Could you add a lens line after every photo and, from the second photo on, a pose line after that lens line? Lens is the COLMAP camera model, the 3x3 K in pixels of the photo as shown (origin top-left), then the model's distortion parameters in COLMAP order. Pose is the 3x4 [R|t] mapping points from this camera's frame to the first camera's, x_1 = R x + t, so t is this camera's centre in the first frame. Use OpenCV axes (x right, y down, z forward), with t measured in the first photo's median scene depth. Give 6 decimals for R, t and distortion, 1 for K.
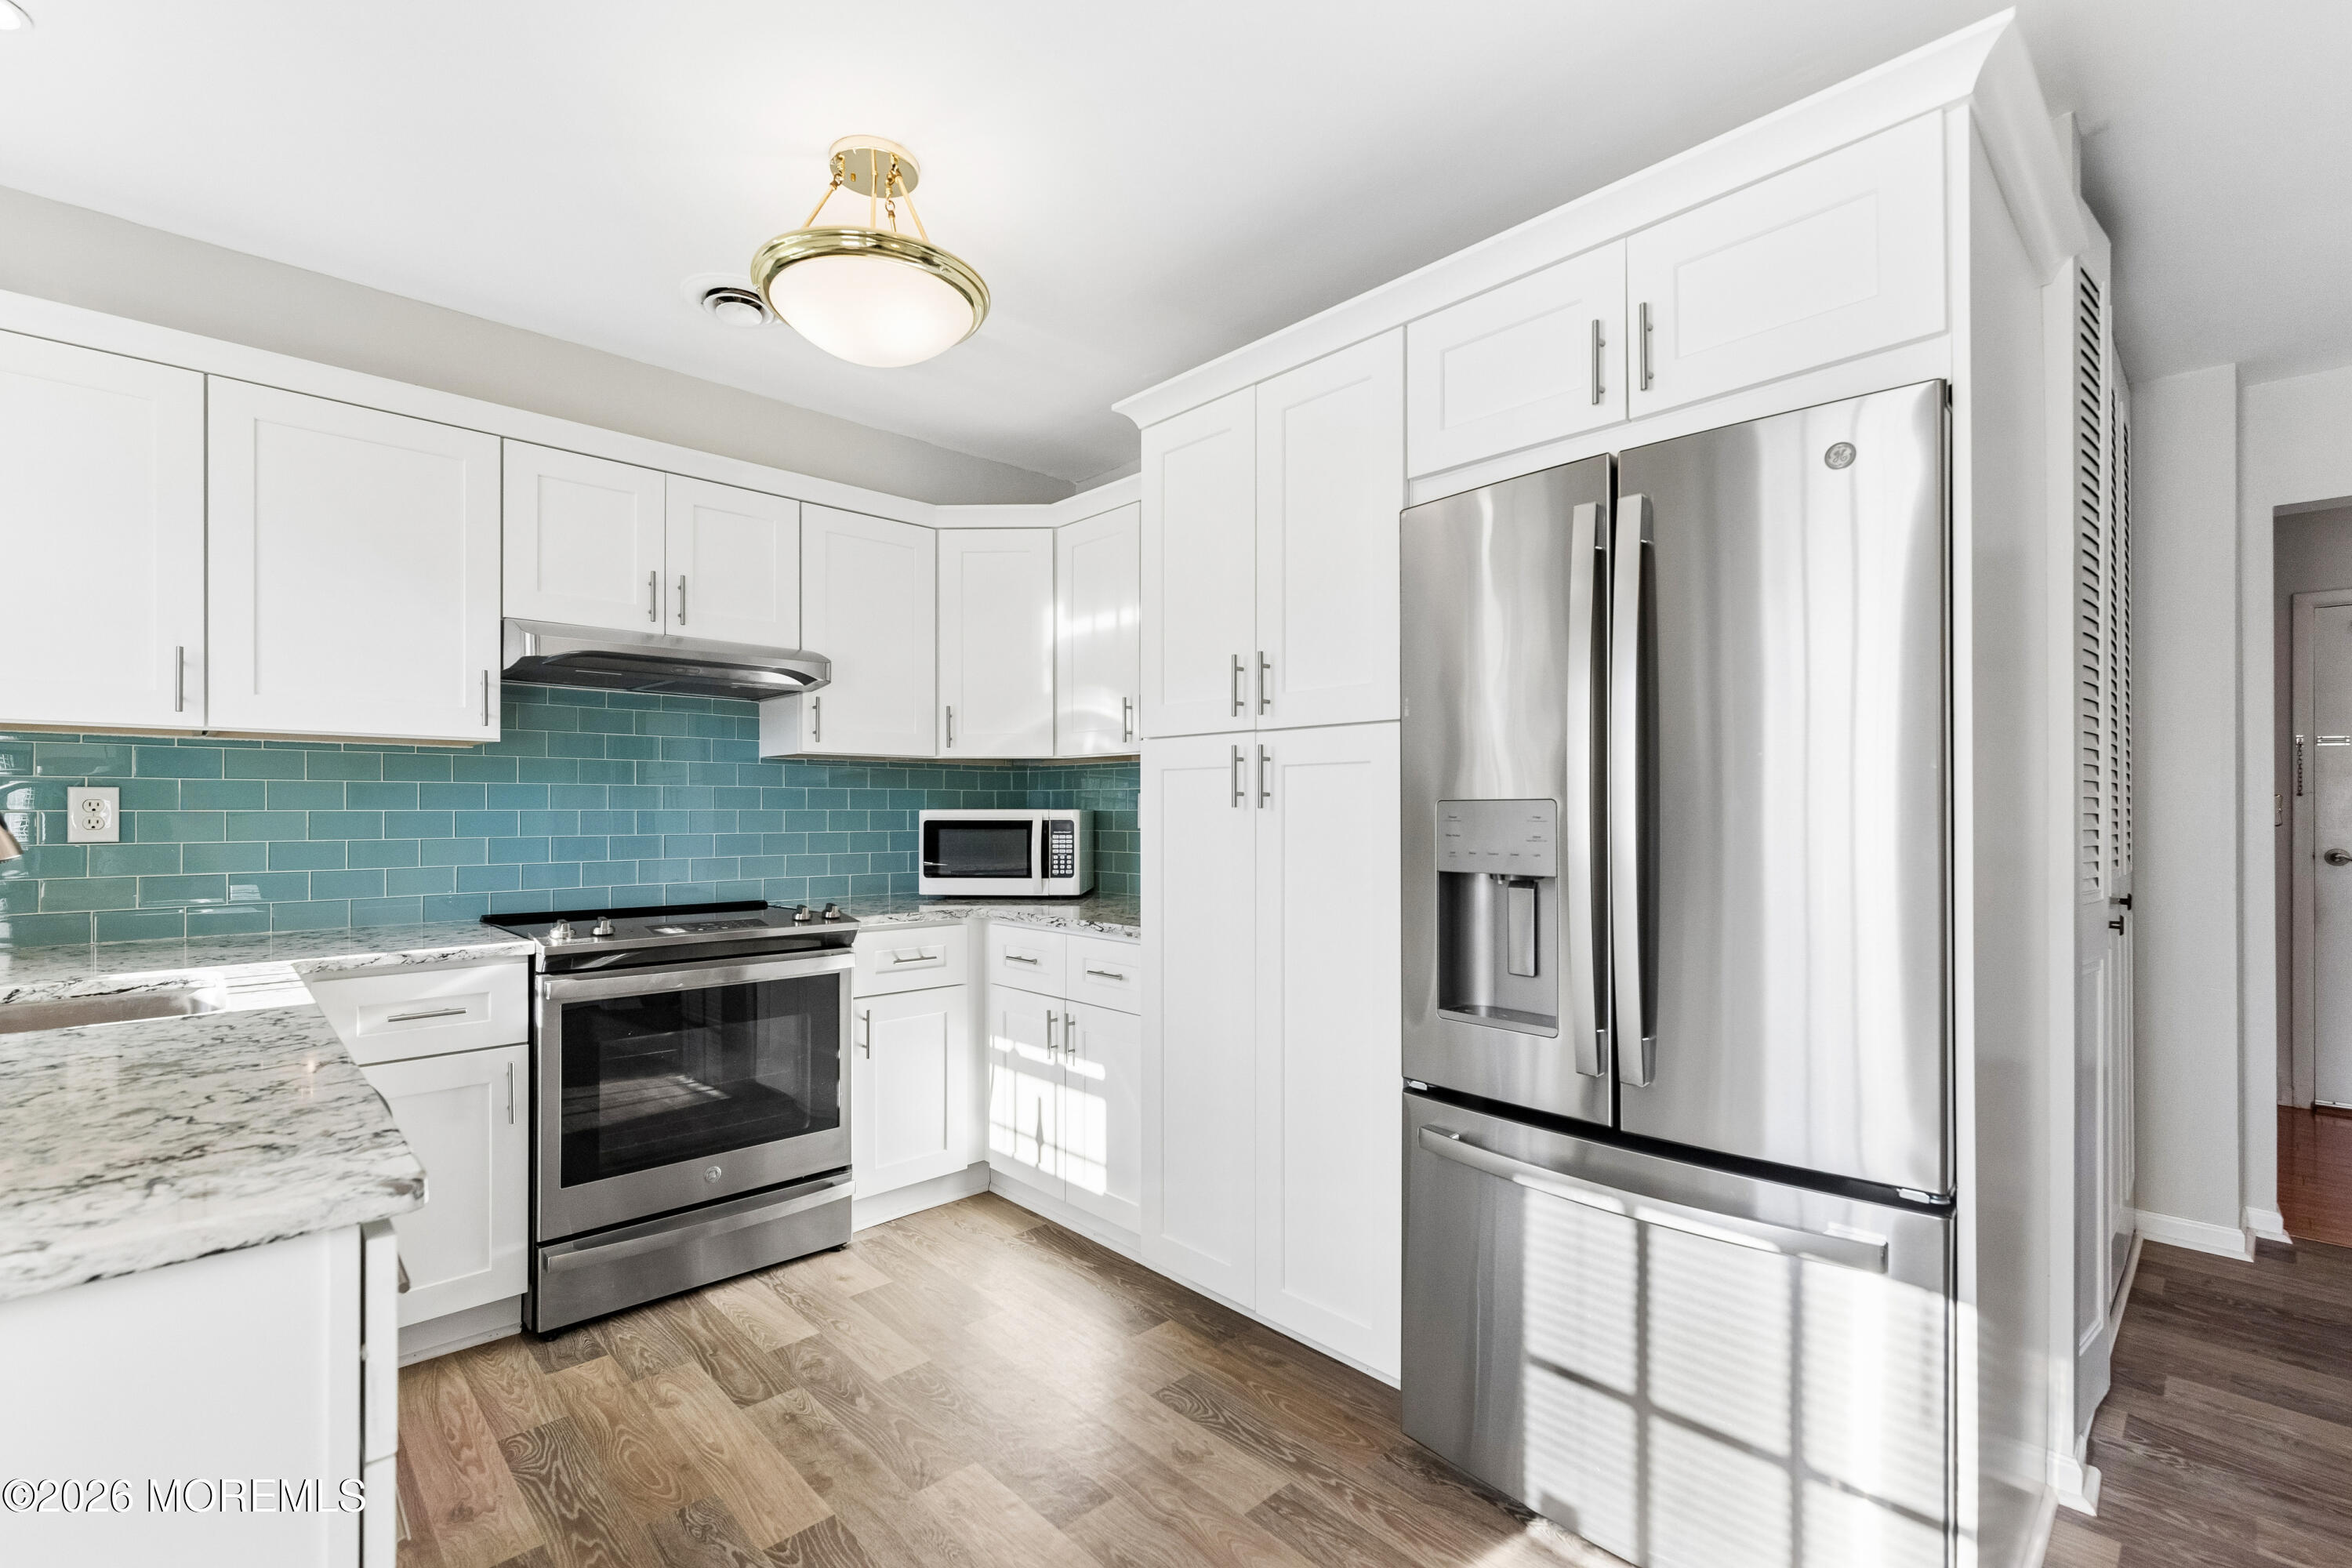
lens RADIAL K [[1040.1, 0, 1185.6], [0, 1040.1, 798.7], [0, 0, 1]] dist [-0.001062, -0.000152]
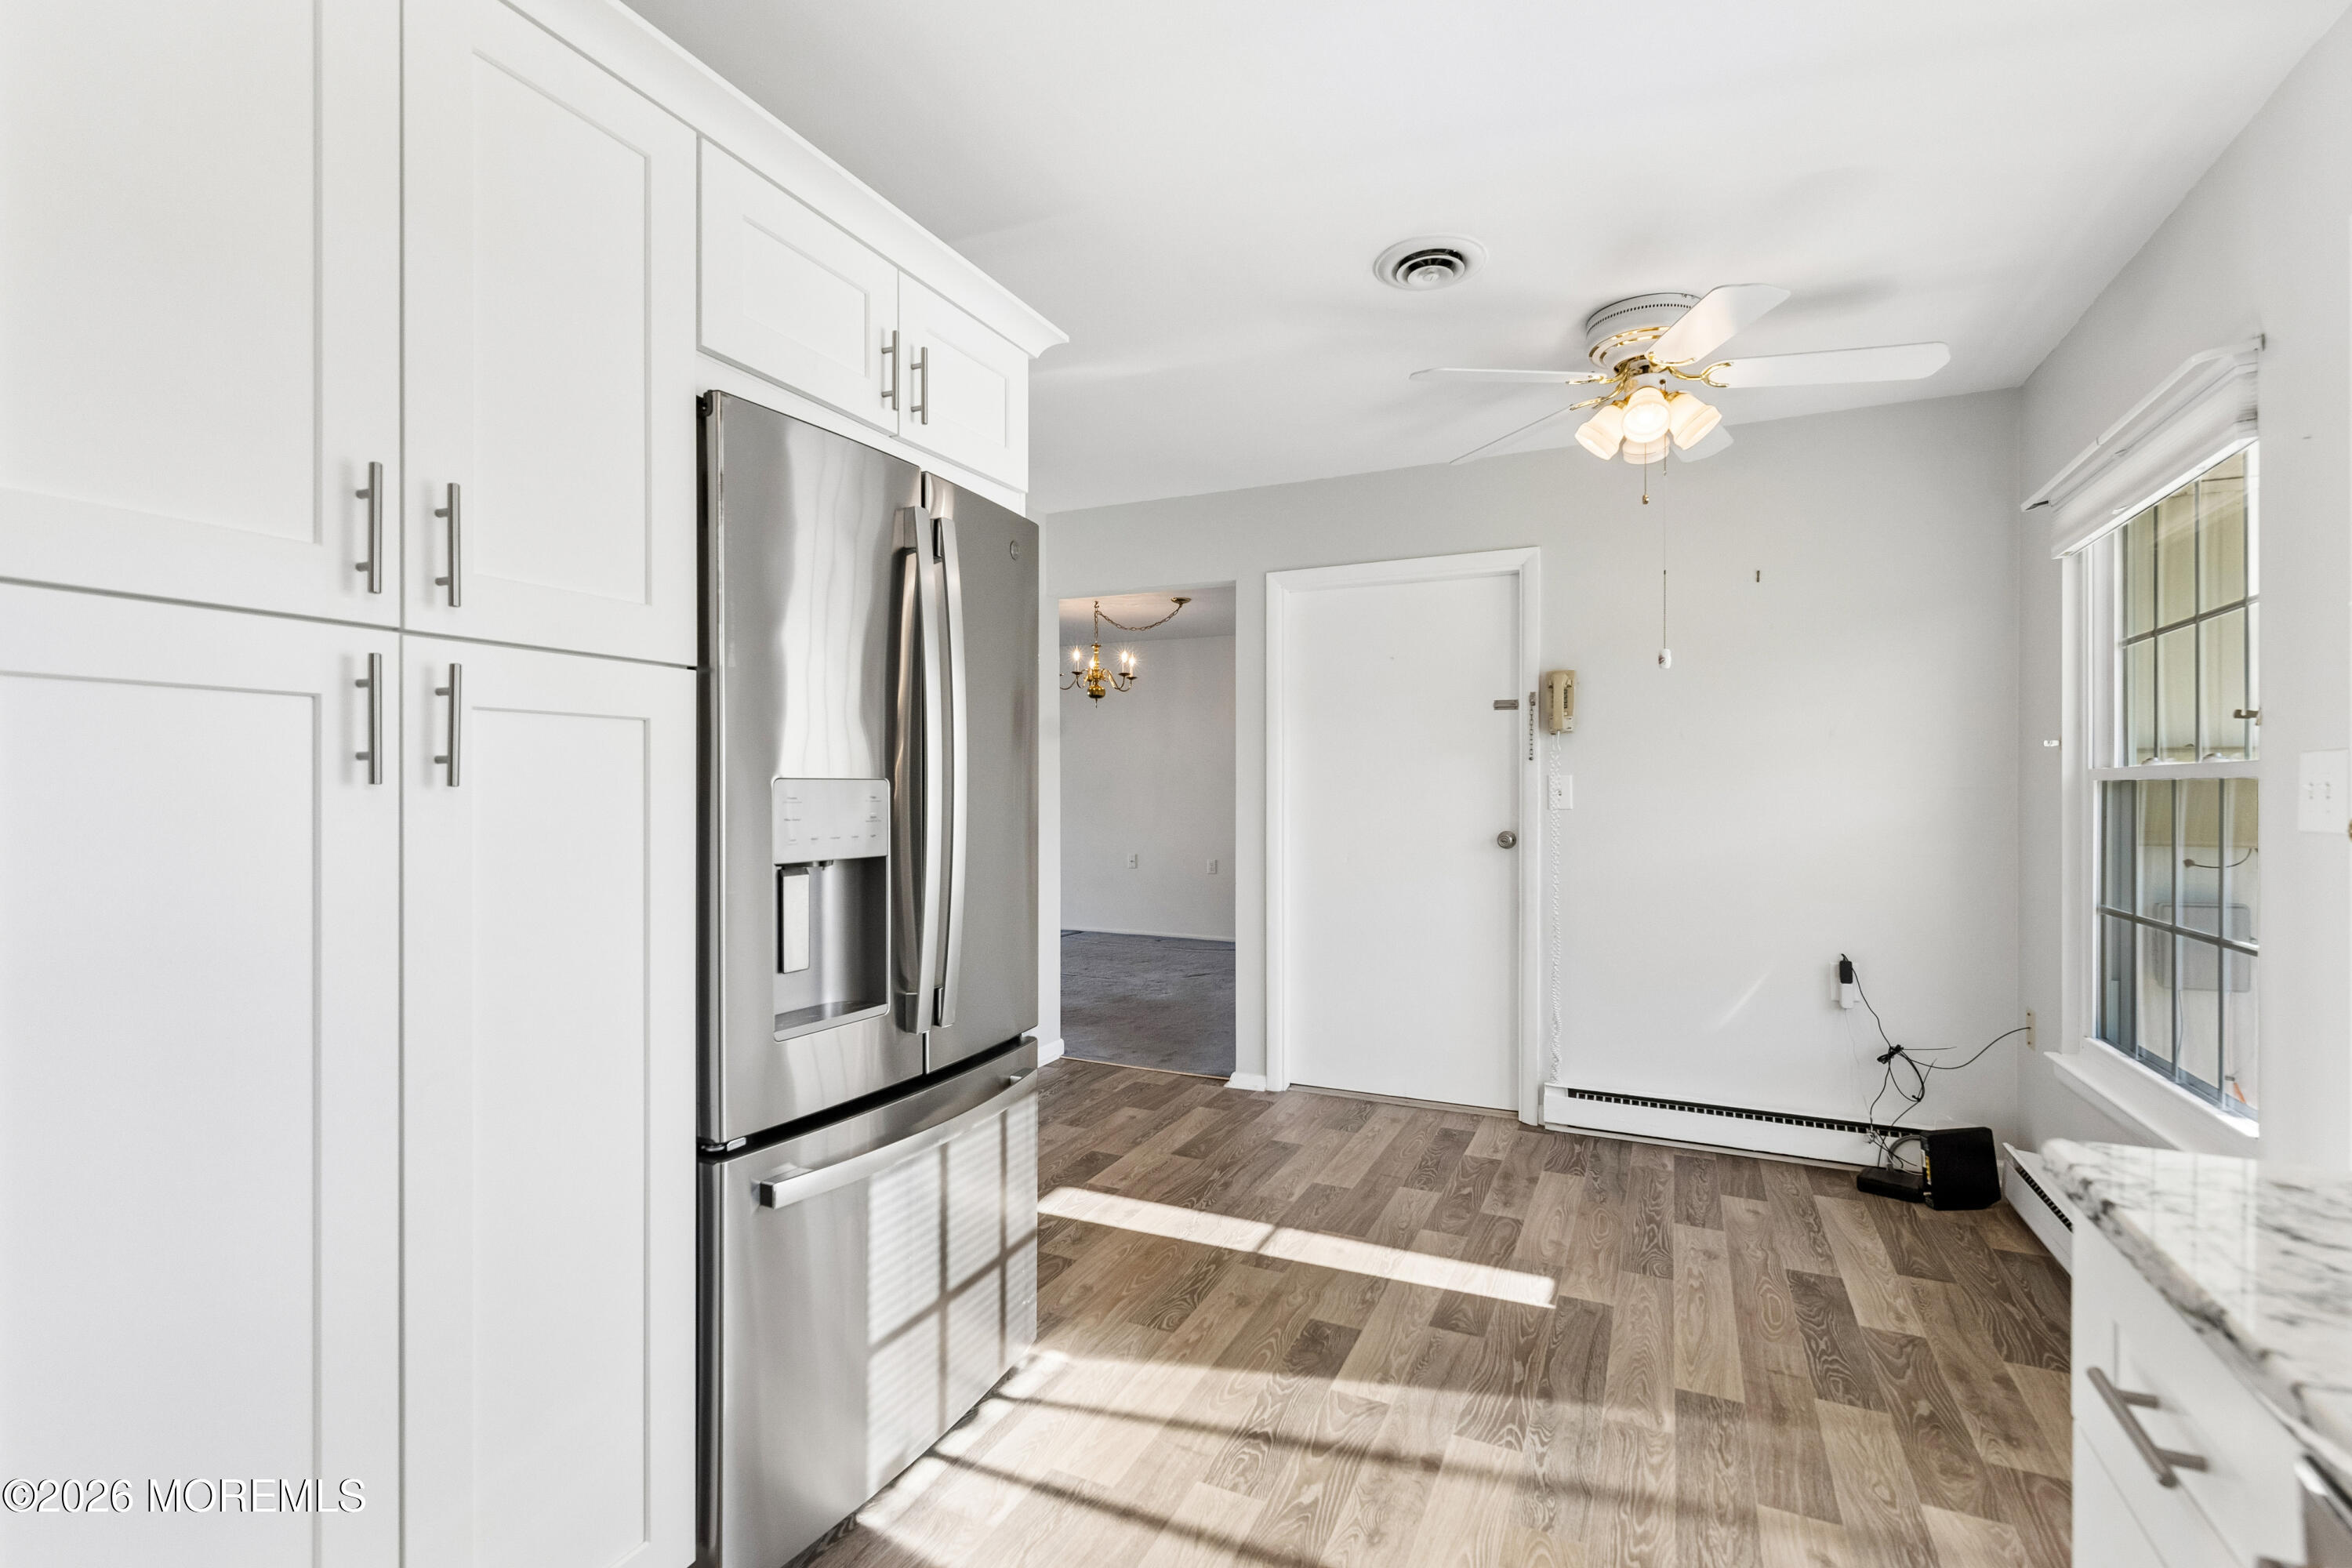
lens RADIAL K [[1040.1, 0, 1185.6], [0, 1040.1, 798.7], [0, 0, 1]] dist [-0.001062, -0.000152]
pose [[-0.356716, -0.002214, 0.934210, -0.698186], [-0.008349, 0.999965, -0.000818, 0.015725], [-0.934175, -0.008091, -0.356722, 1.084916]]
